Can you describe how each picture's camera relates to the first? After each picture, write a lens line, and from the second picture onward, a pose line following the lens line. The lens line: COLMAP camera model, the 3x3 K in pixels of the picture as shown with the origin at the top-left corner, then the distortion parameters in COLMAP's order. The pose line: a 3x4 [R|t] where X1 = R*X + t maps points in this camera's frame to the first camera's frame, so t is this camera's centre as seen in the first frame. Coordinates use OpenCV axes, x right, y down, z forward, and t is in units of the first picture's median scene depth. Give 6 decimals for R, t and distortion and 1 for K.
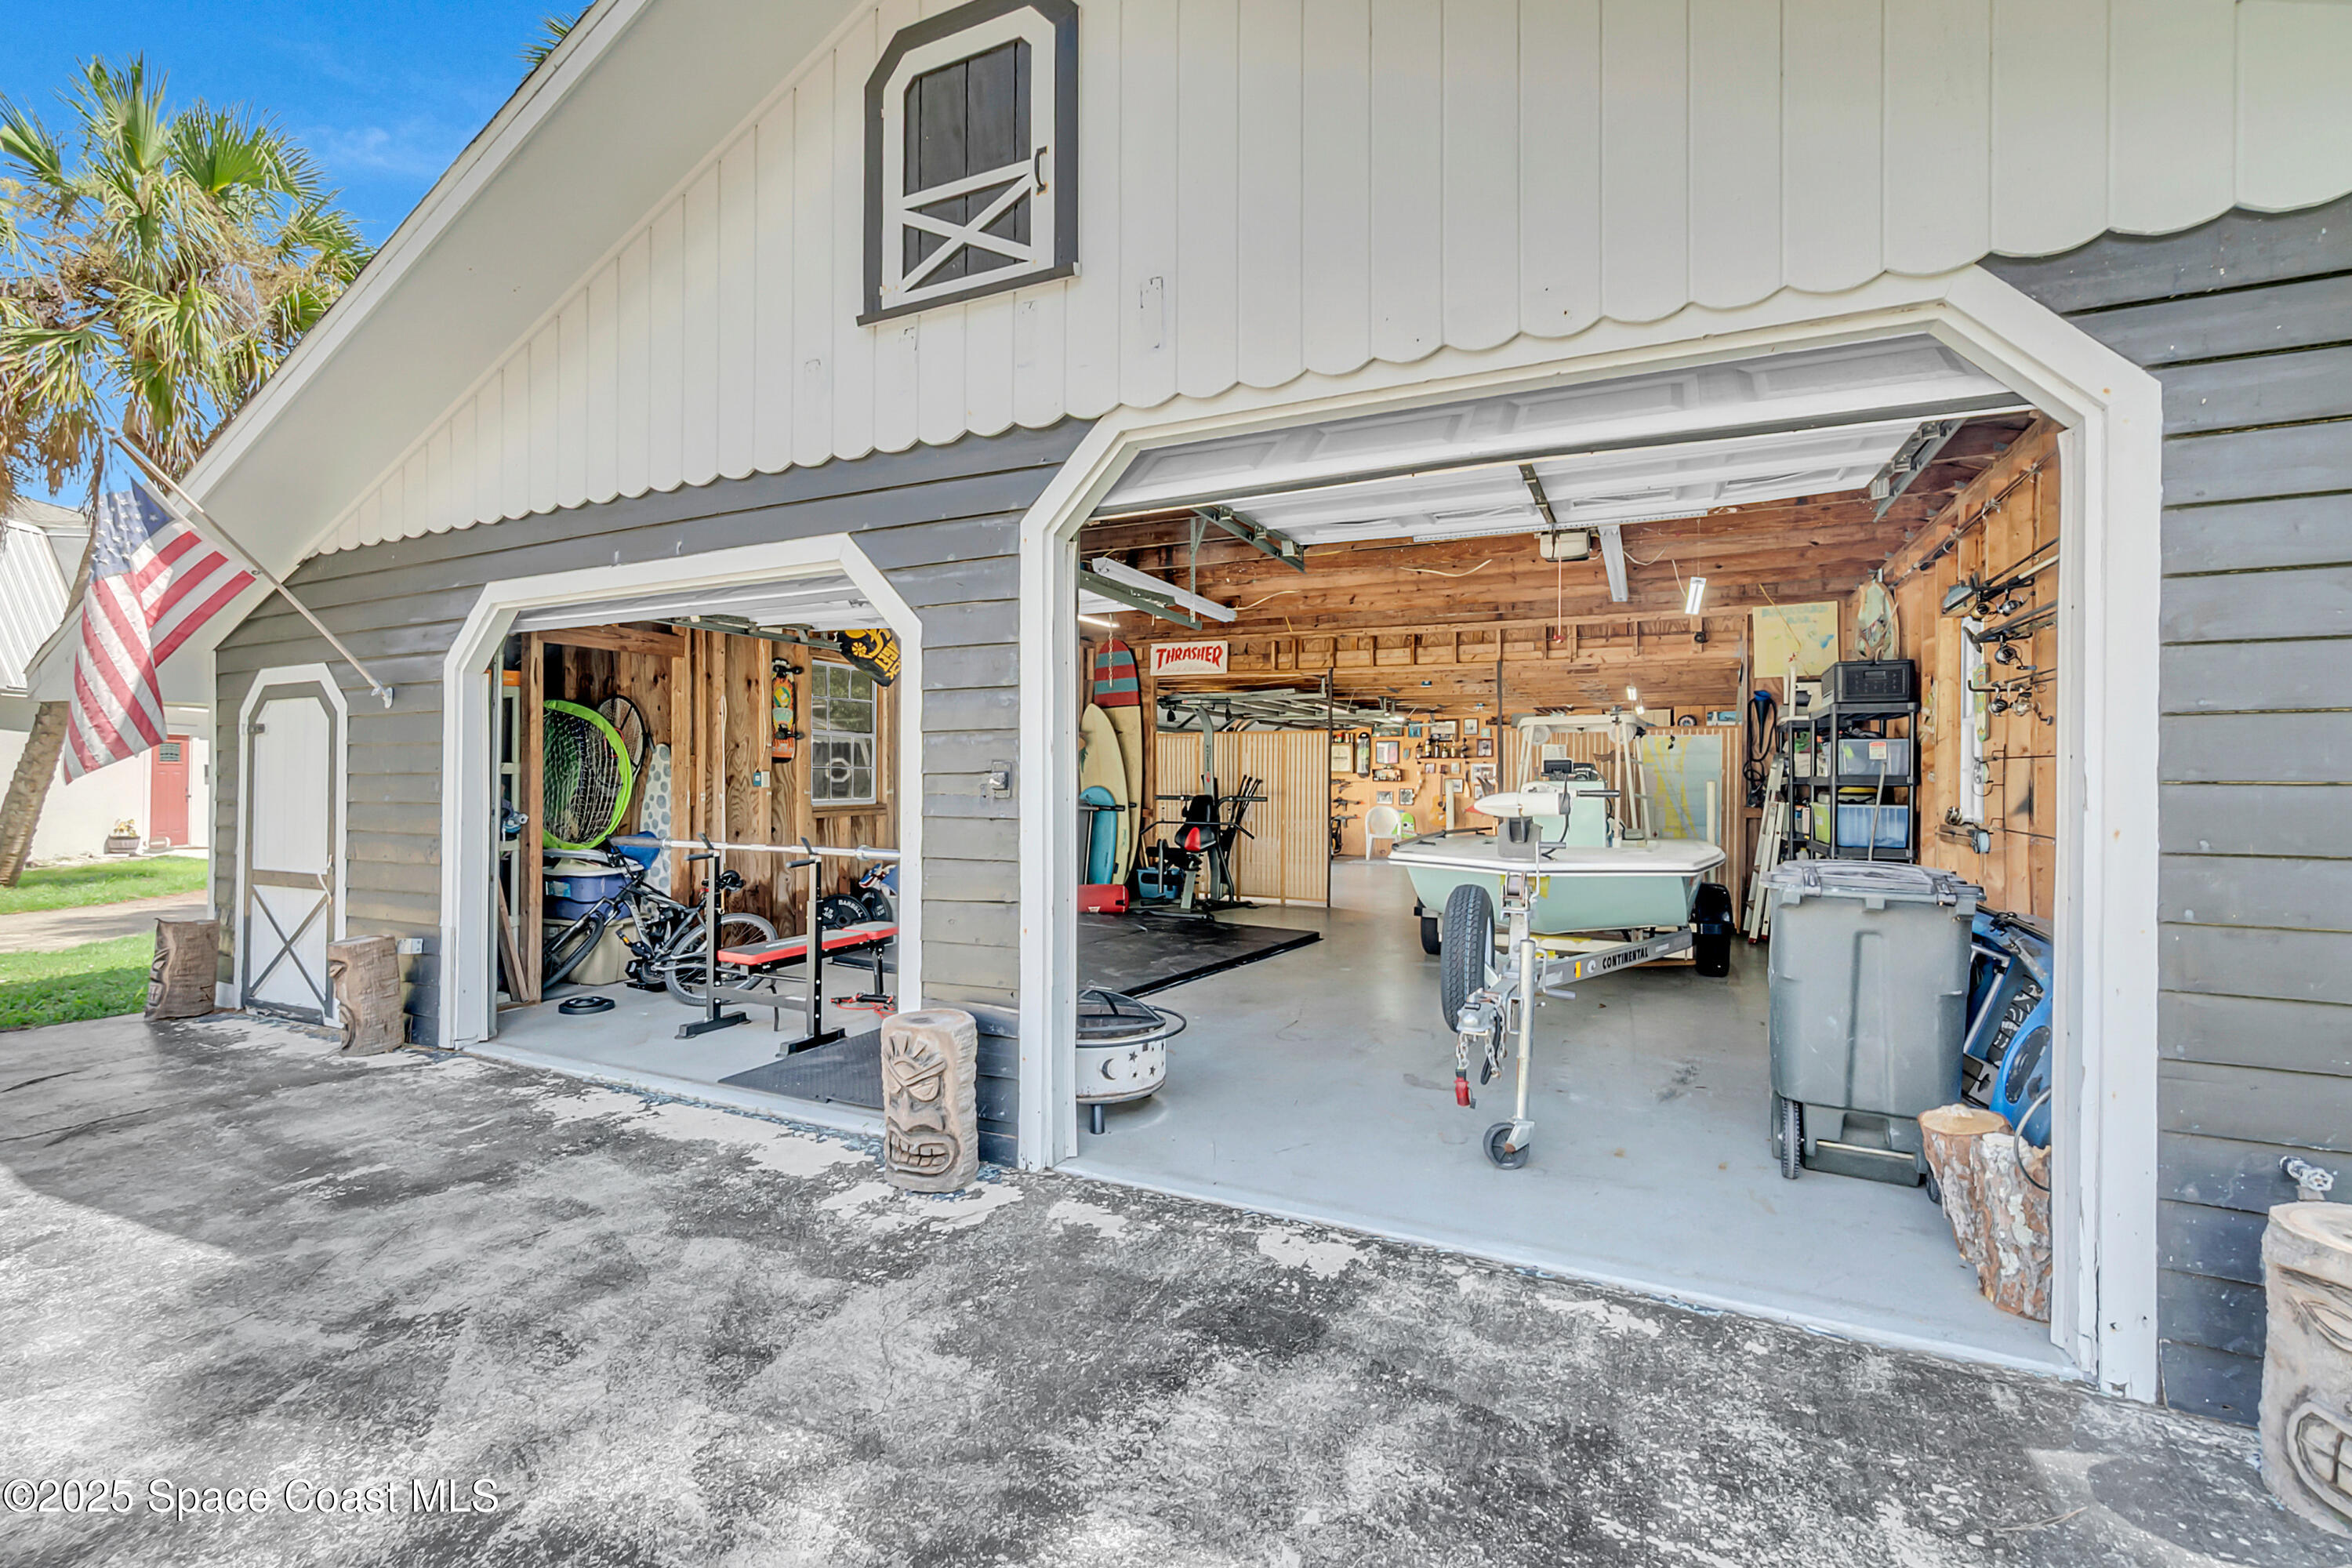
lens RADIAL K [[1028.2, 0, 1173.6], [0, 1028.2, 787.3], [0, 0, 1]] dist [-0.002027, -0.000252]
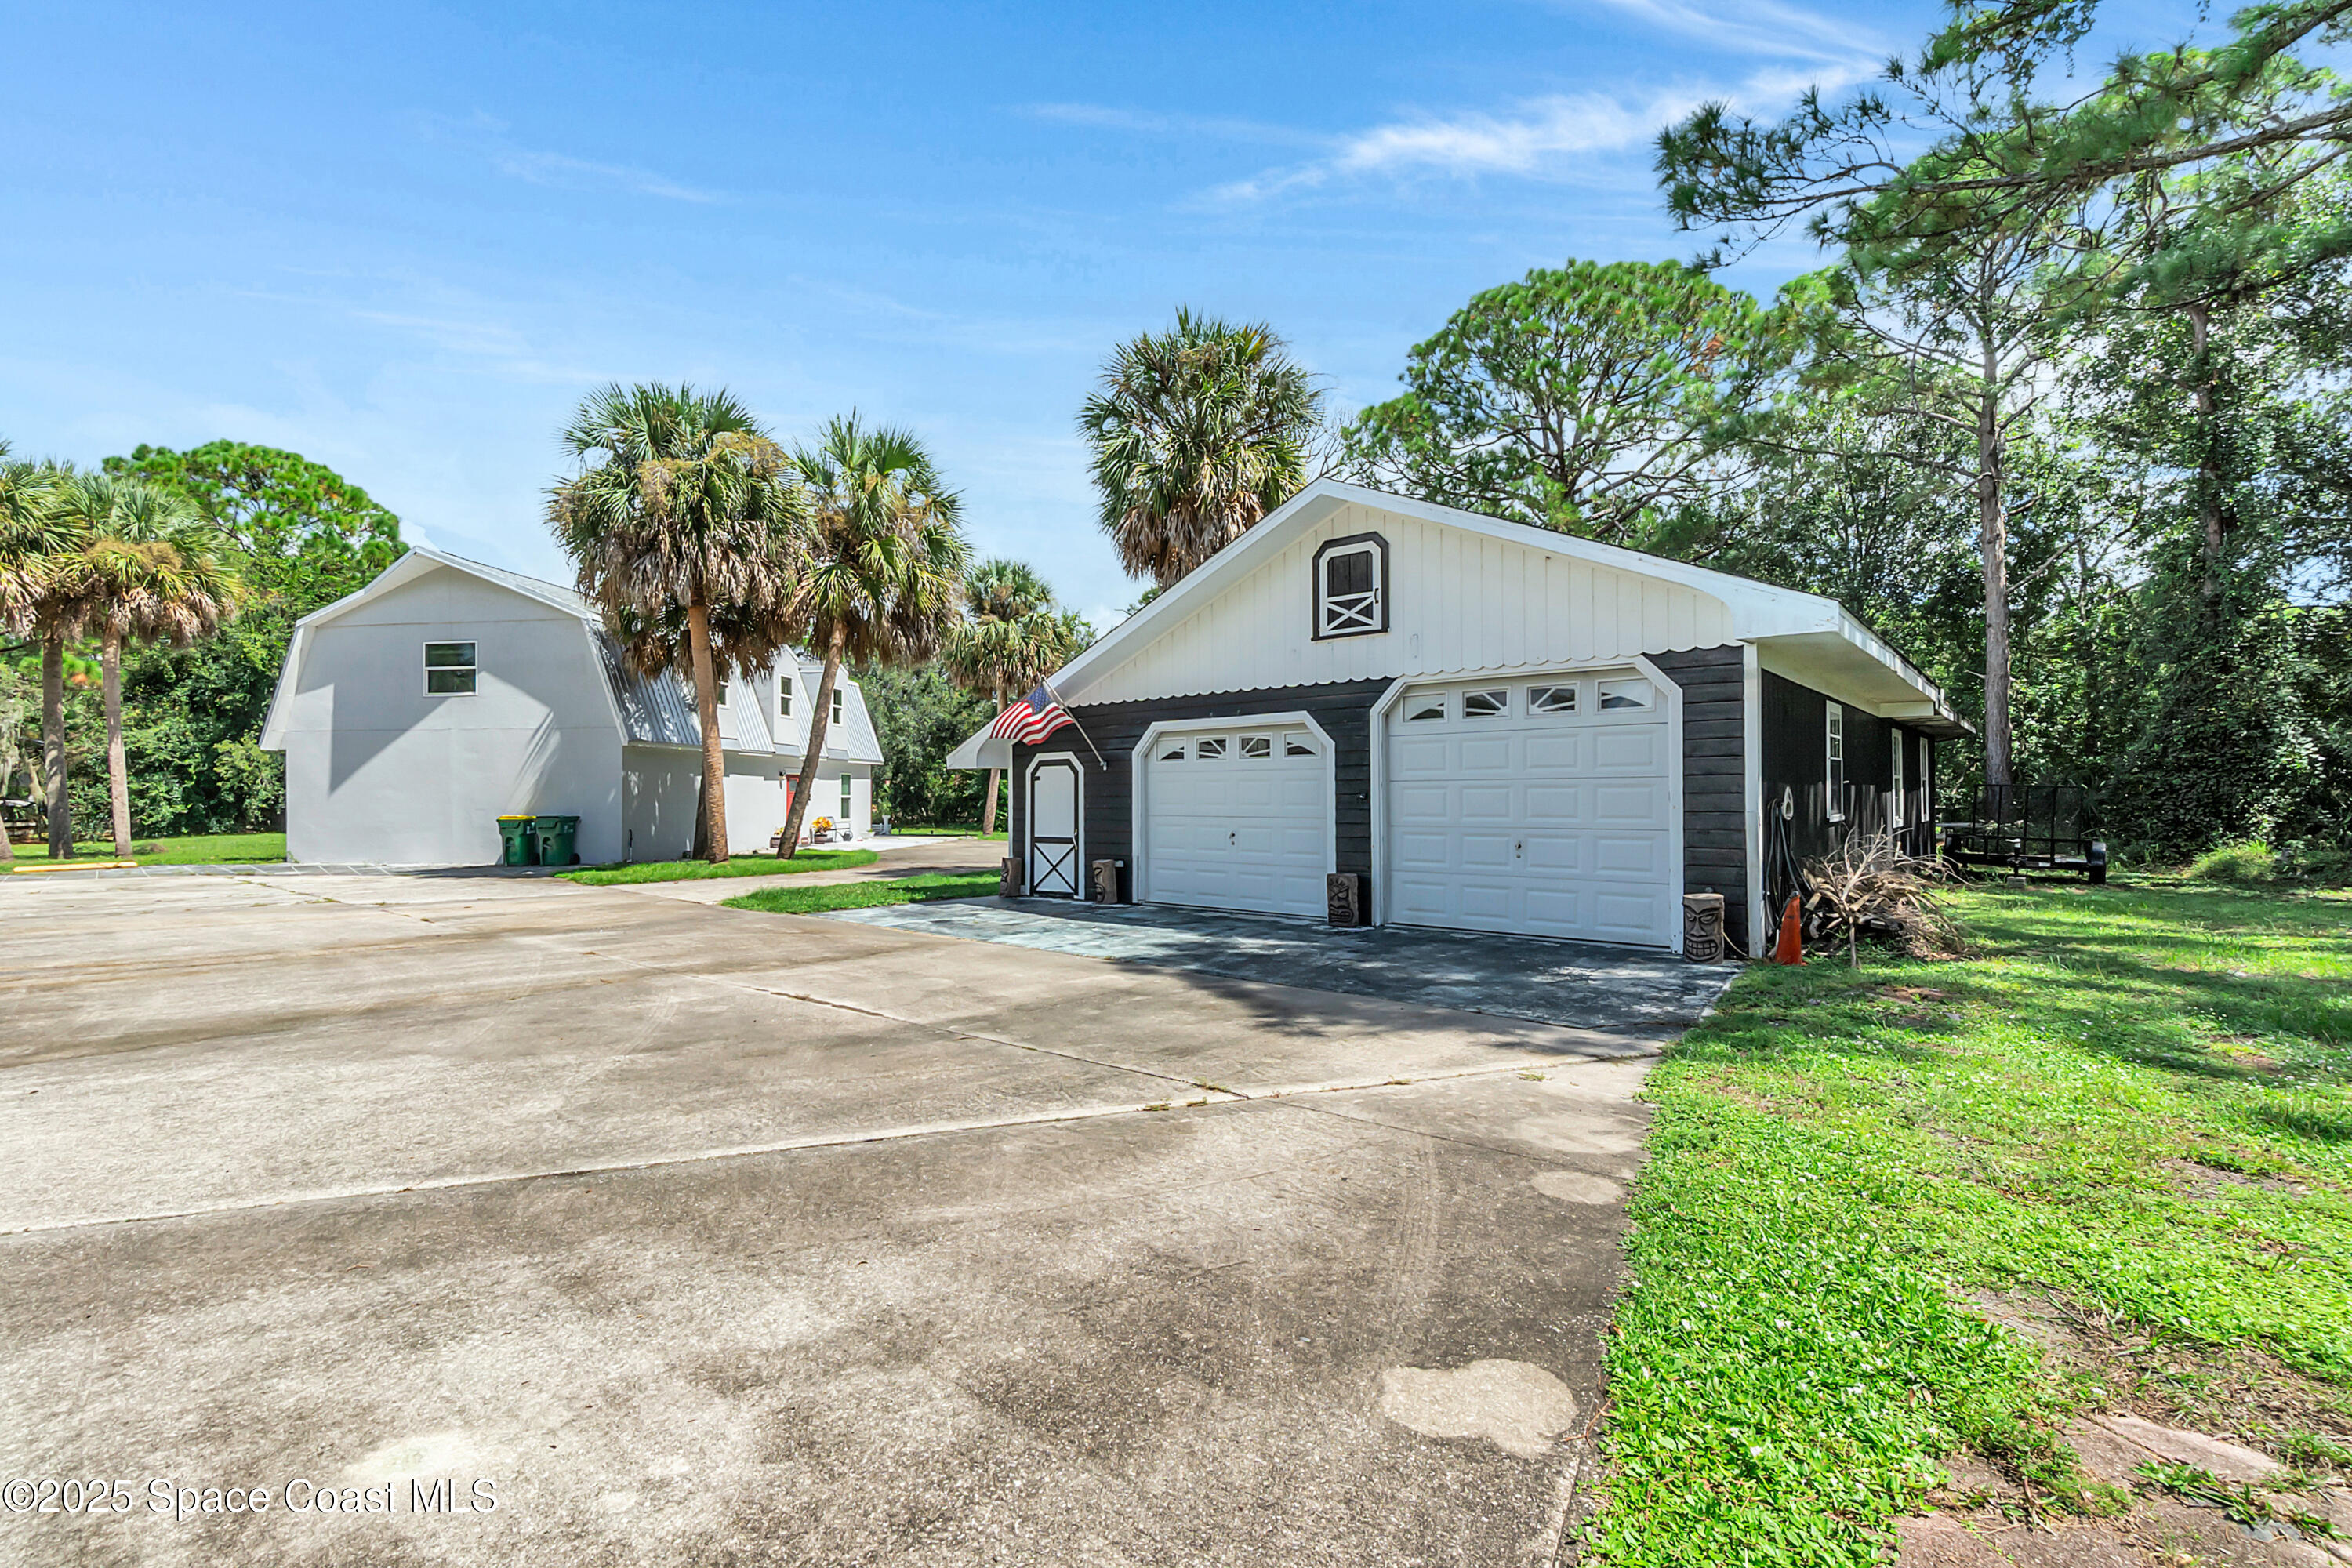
lens RADIAL K [[1063.1, 0, 1171.2], [0, 1063.1, 787.8], [0, 0, 1]] dist [0.000704, 0.000041]
pose [[0.966239, -0.009844, -0.257461, 0.081723], [0.005048, 0.999801, -0.019282, 0.022795], [0.257600, 0.017332, 0.966096, -2.027384]]
